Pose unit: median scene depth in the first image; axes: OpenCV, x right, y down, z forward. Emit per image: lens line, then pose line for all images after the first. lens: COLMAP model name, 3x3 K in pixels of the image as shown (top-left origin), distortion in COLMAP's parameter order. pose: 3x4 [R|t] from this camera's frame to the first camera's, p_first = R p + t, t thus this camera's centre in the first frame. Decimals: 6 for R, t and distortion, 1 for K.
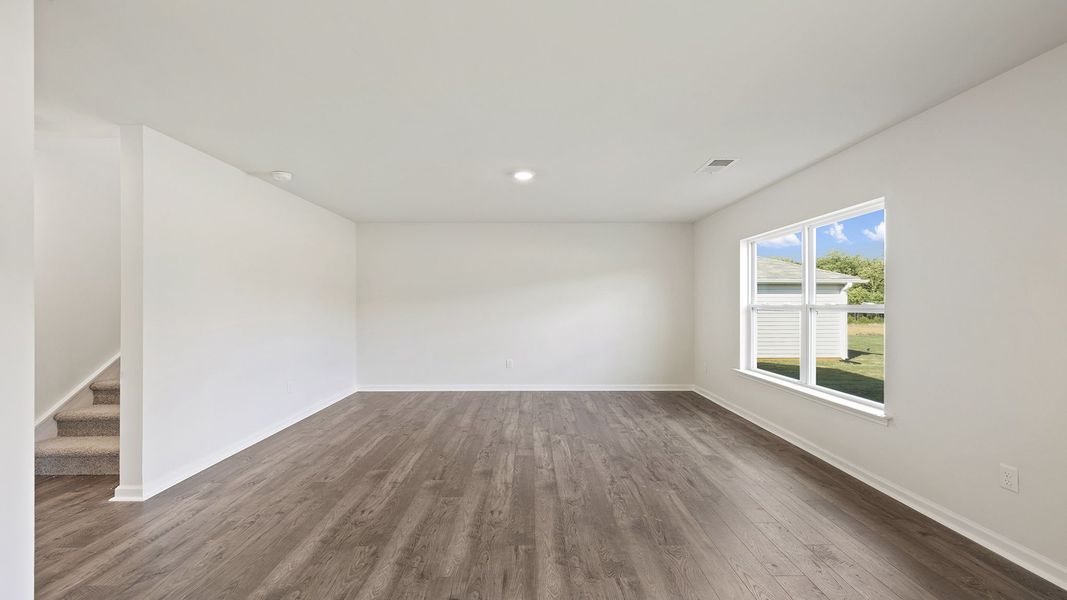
lens RADIAL K [[445.9, 0, 533.5], [0, 445.9, 300.0], [0, 0, 1]] dist [0.001358, 0.000229]
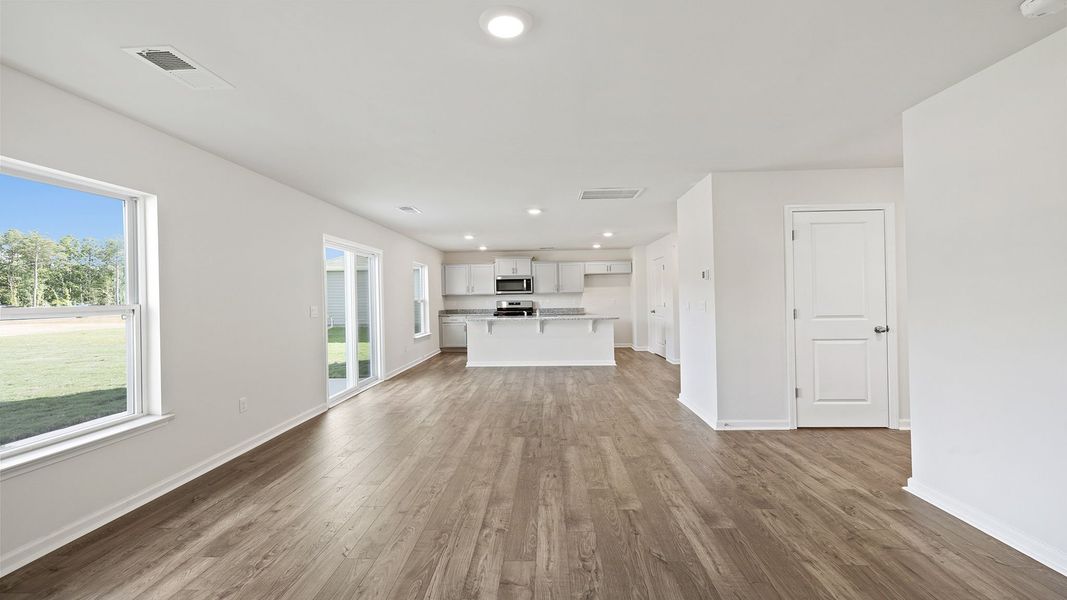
lens RADIAL K [[445.9, 0, 533.5], [0, 445.9, 300.0], [0, 0, 1]] dist [0.001358, 0.000229]
pose [[-0.998978, 0.014042, 0.042966, -0.084658], [0.014004, 0.999901, -0.001165, 0.012331], [-0.042978, -0.000562, -0.999076, 1.956947]]
